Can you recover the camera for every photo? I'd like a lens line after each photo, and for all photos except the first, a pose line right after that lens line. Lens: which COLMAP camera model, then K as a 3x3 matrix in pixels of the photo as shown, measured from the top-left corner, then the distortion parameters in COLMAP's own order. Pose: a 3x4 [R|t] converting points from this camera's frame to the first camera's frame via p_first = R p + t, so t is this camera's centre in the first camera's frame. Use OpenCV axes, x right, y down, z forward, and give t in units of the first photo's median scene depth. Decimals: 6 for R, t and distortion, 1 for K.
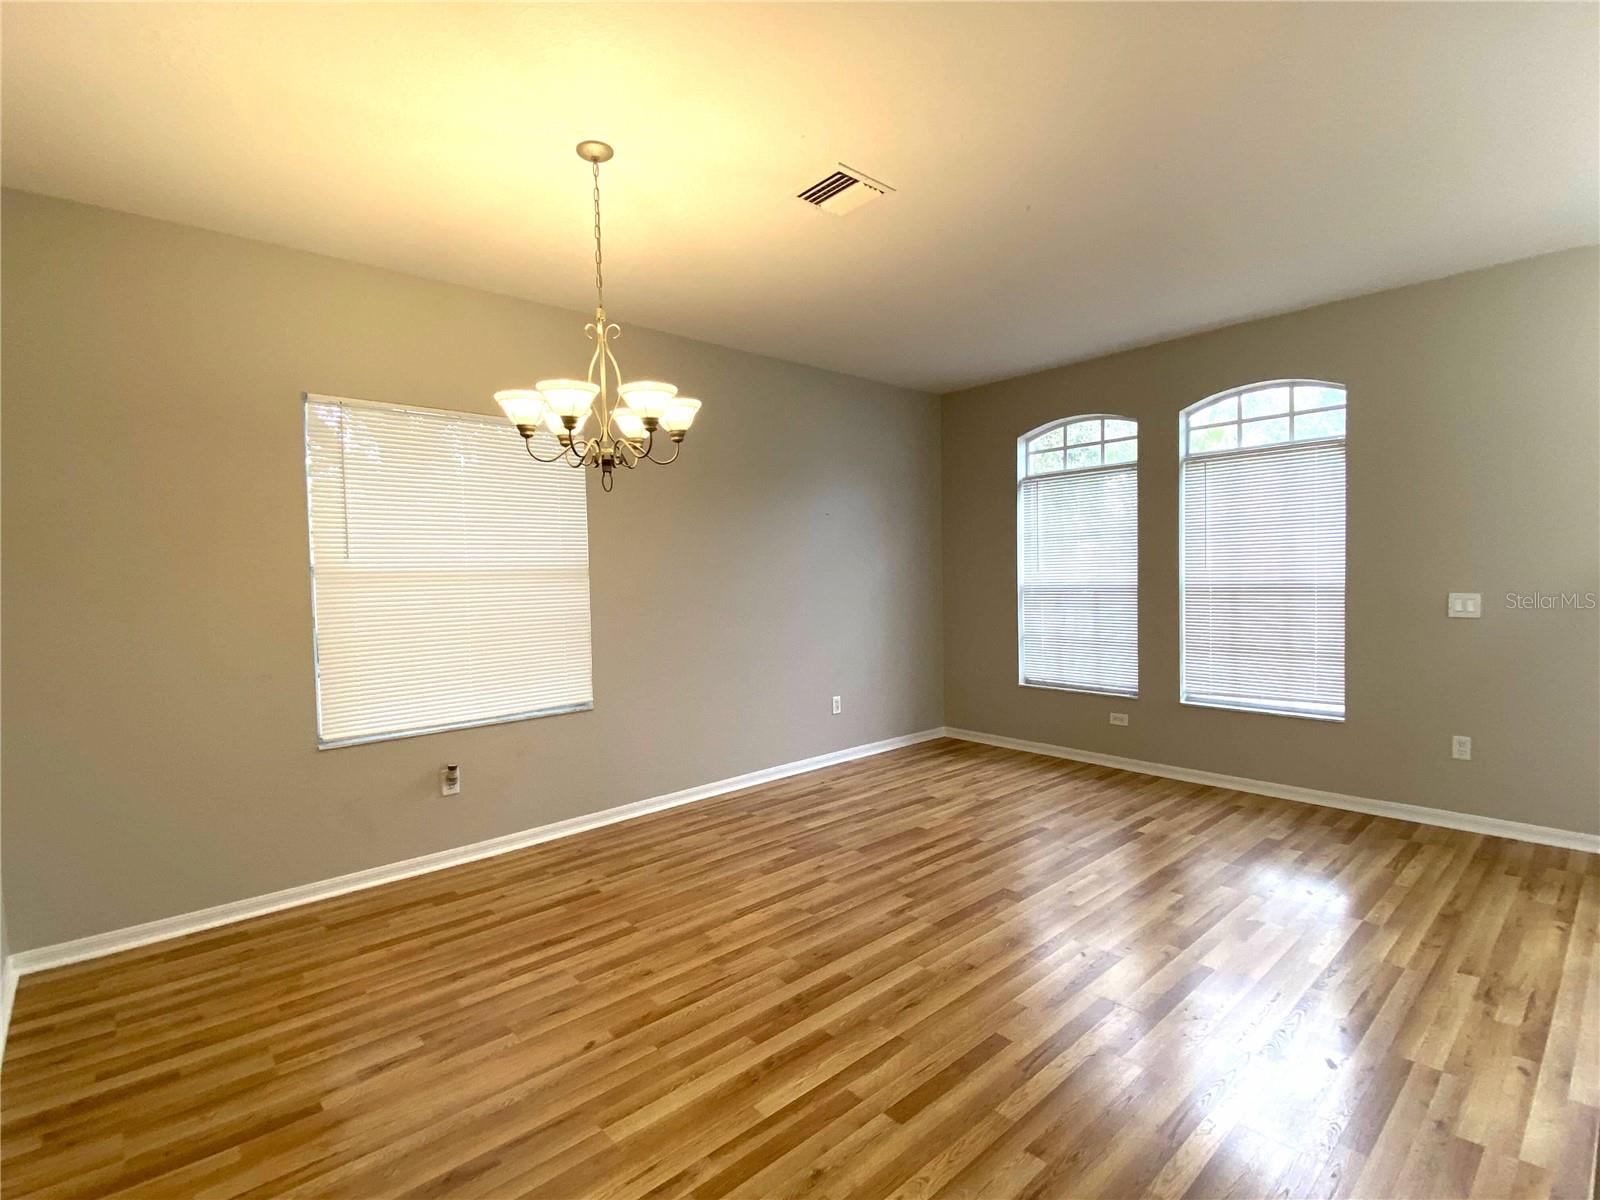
lens RADIAL K [[753.9, 0, 801.7], [0, 753.9, 600.7], [0, 0, 1]] dist [-0.000029, -0.000550]
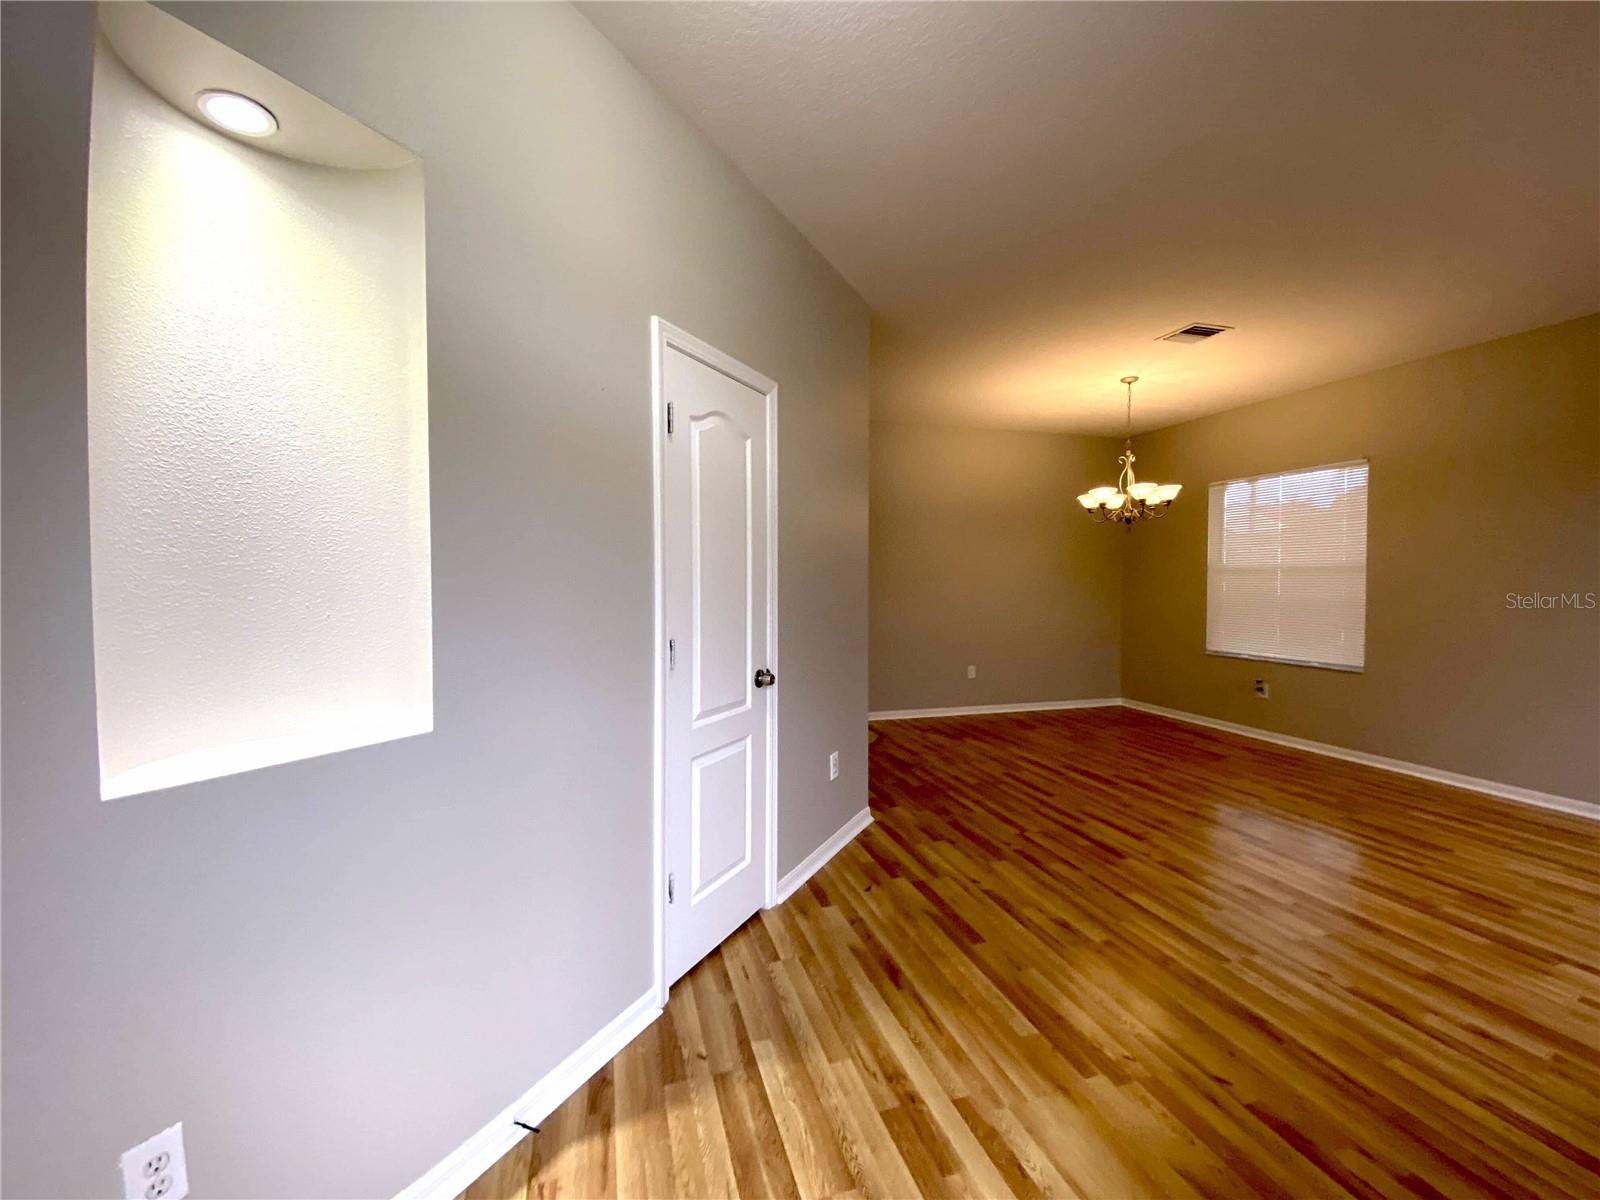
lens RADIAL K [[654.5, 0, 800.2], [0, 654.5, 595.1], [0, 0, 1]] dist [-0.005822, -0.004279]
pose [[-0.415805, 0.040624, -0.908546, 1.622472], [-0.036496, 0.997452, 0.061302, -0.031002], [0.908721, 0.058648, -0.413263, 0.826530]]
